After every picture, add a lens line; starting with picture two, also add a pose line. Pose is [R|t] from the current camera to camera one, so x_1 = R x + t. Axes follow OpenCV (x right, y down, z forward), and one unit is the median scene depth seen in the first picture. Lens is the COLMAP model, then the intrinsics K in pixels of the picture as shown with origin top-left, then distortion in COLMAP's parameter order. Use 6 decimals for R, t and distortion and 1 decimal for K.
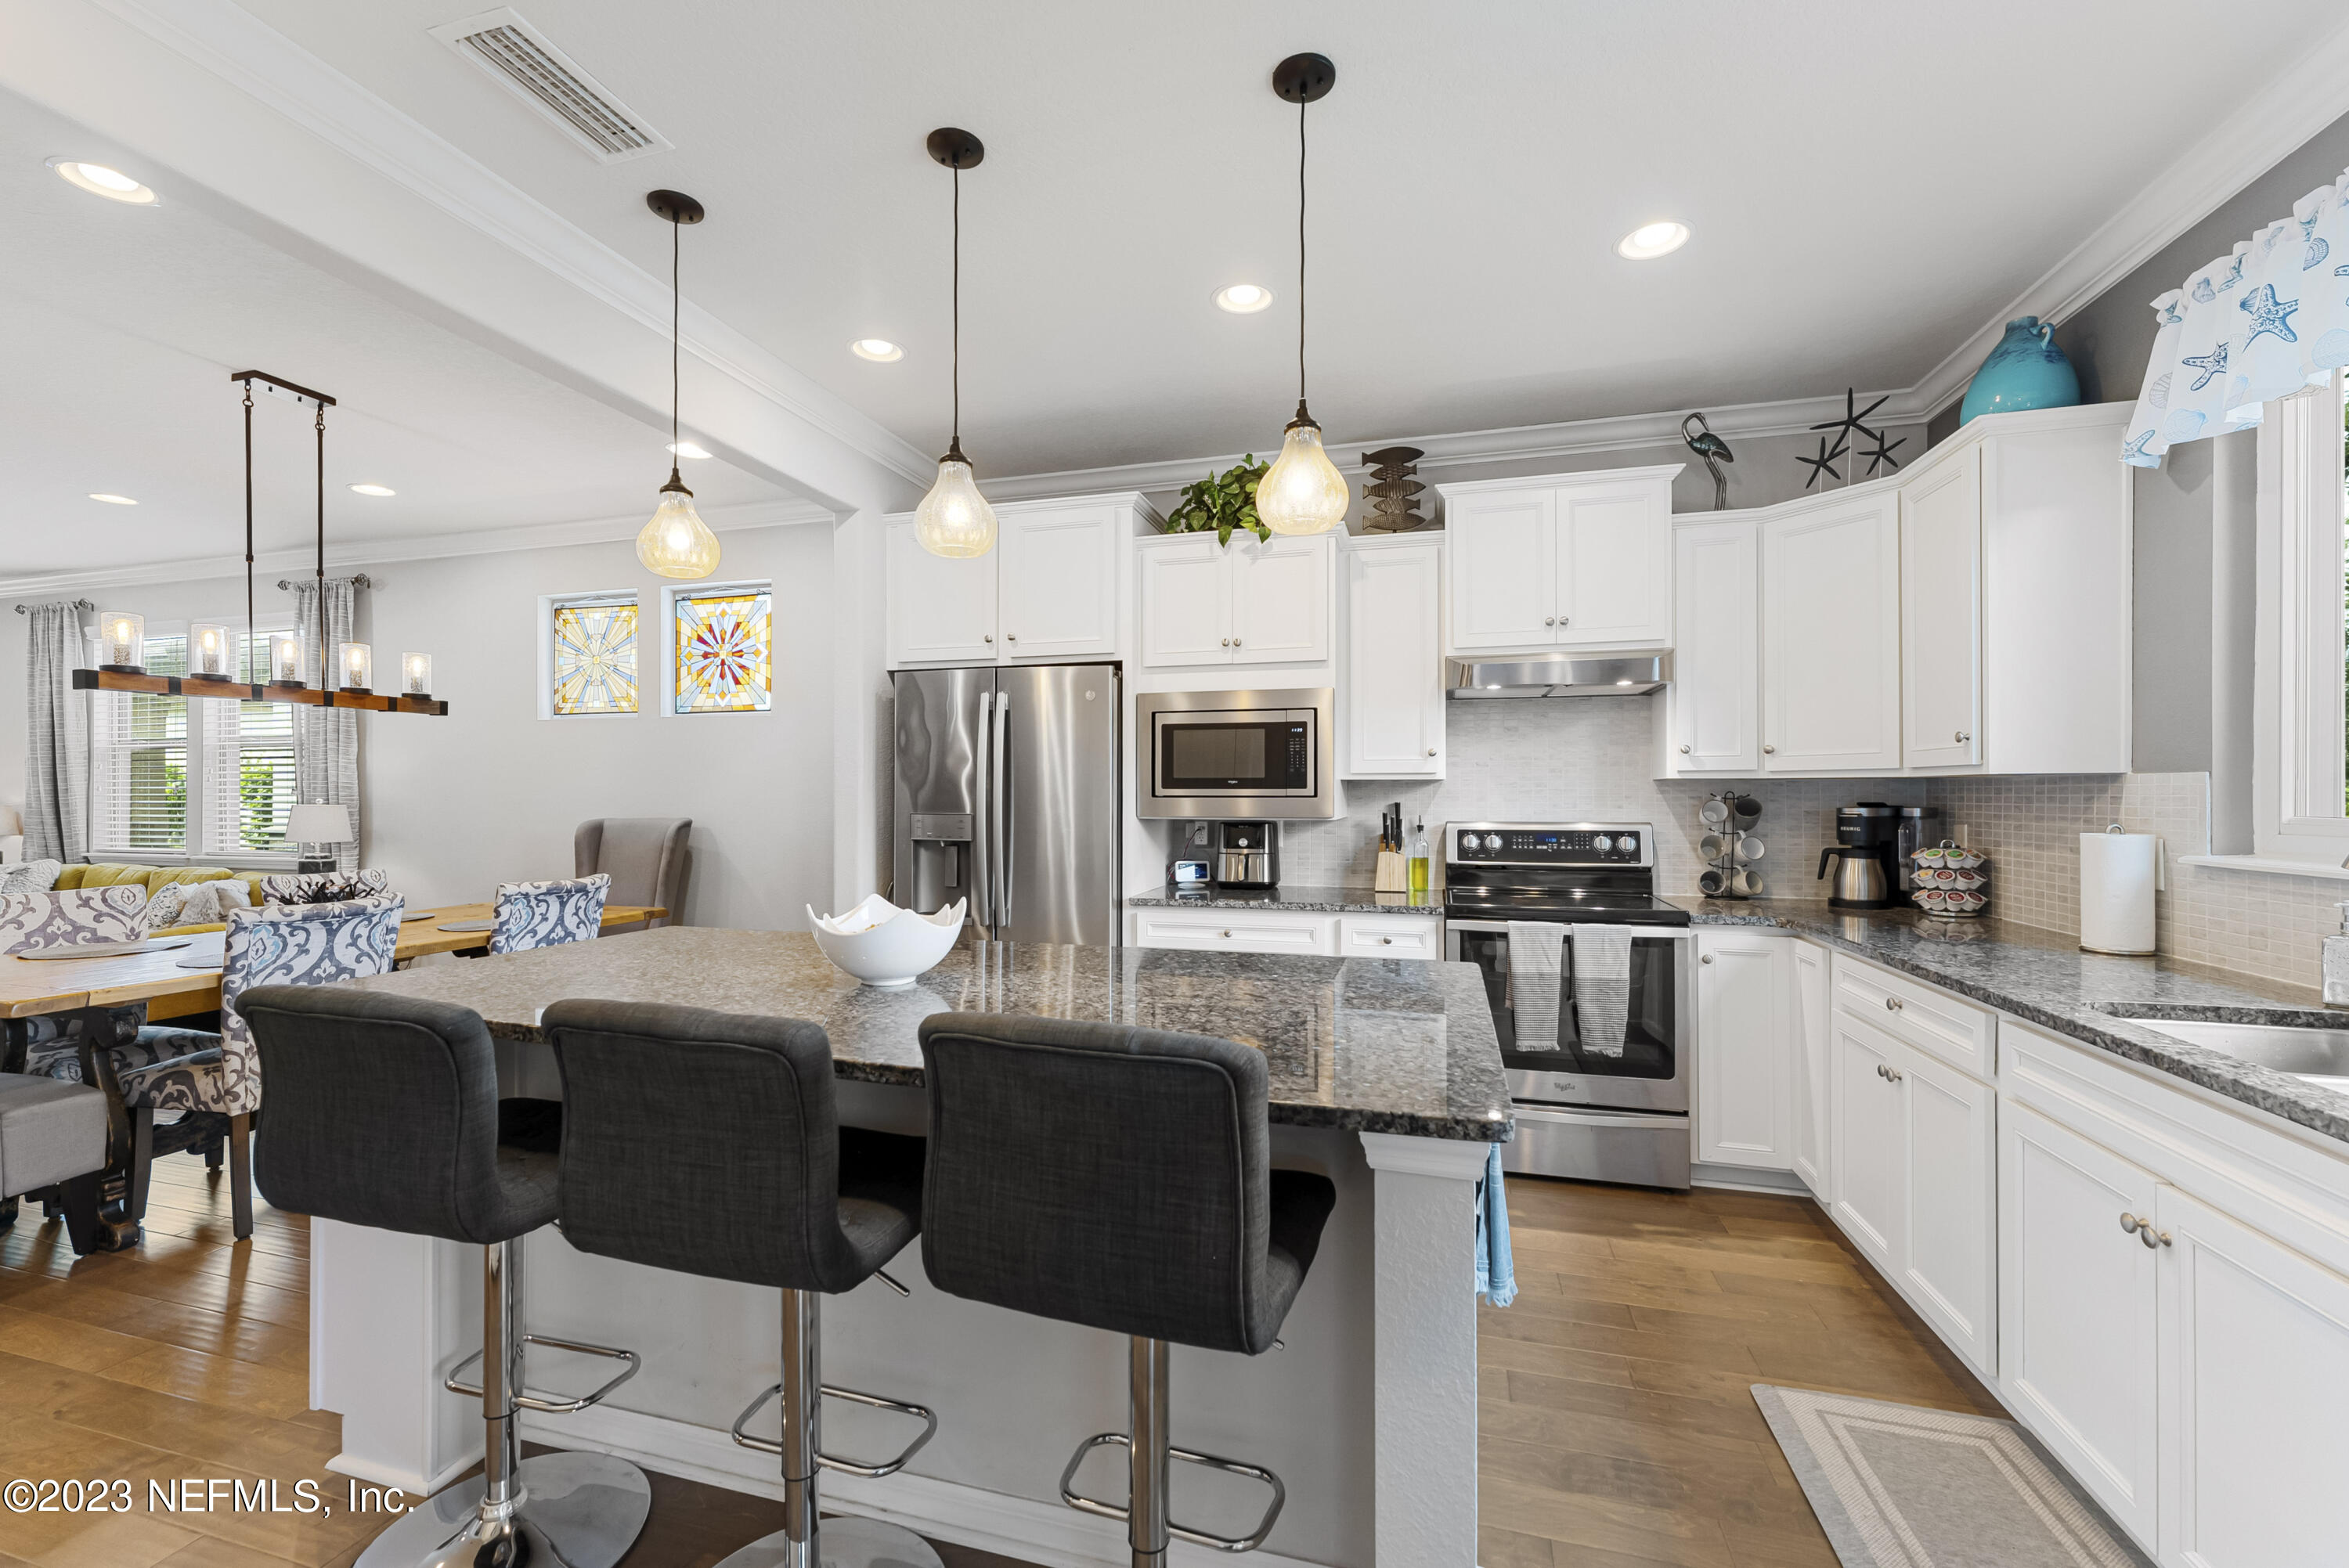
lens RADIAL K [[943.4, 0, 1168.3], [0, 943.4, 785.0], [0, 0, 1]] dist [-0.002912, 0.000142]
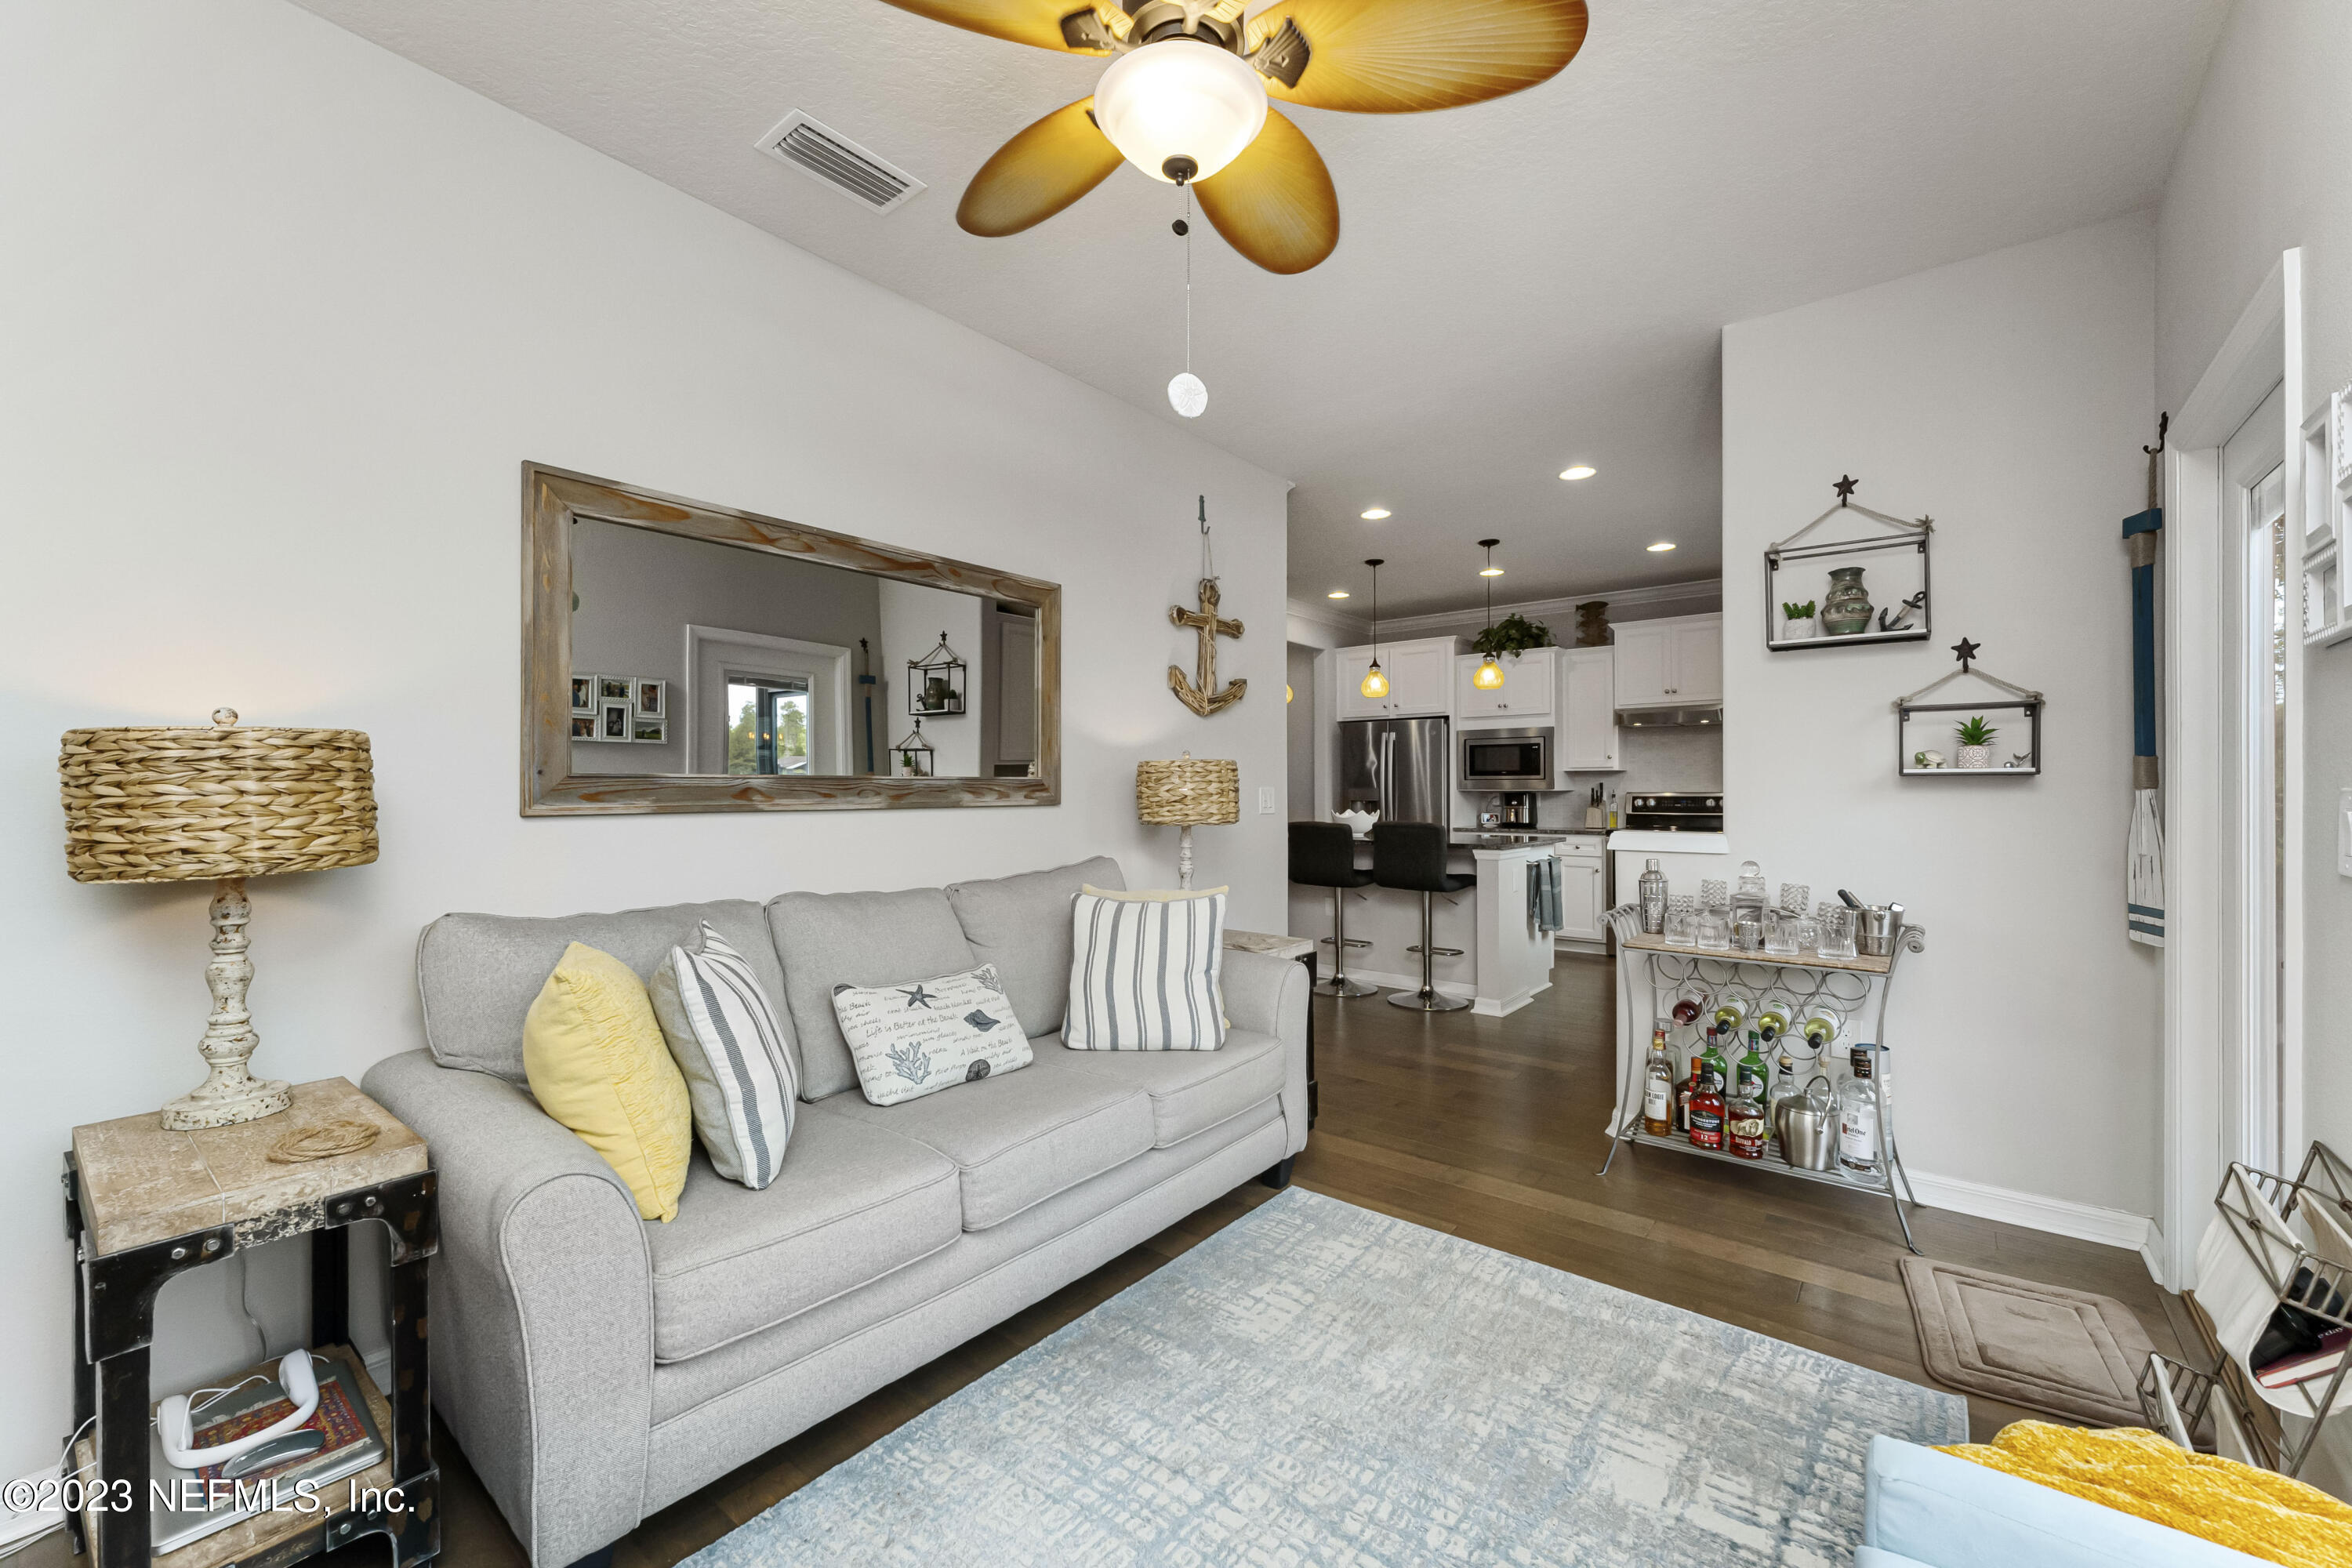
lens RADIAL K [[944.7, 0, 1174.4], [0, 944.7, 790.1], [0, 0, 1]] dist [-0.002912, 0.000142]
pose [[0.917602, -0.002893, -0.397490, 0.221610], [0.006266, 0.999955, 0.007188, 0.015838], [0.397451, -0.009086, 0.917579, -1.163962]]
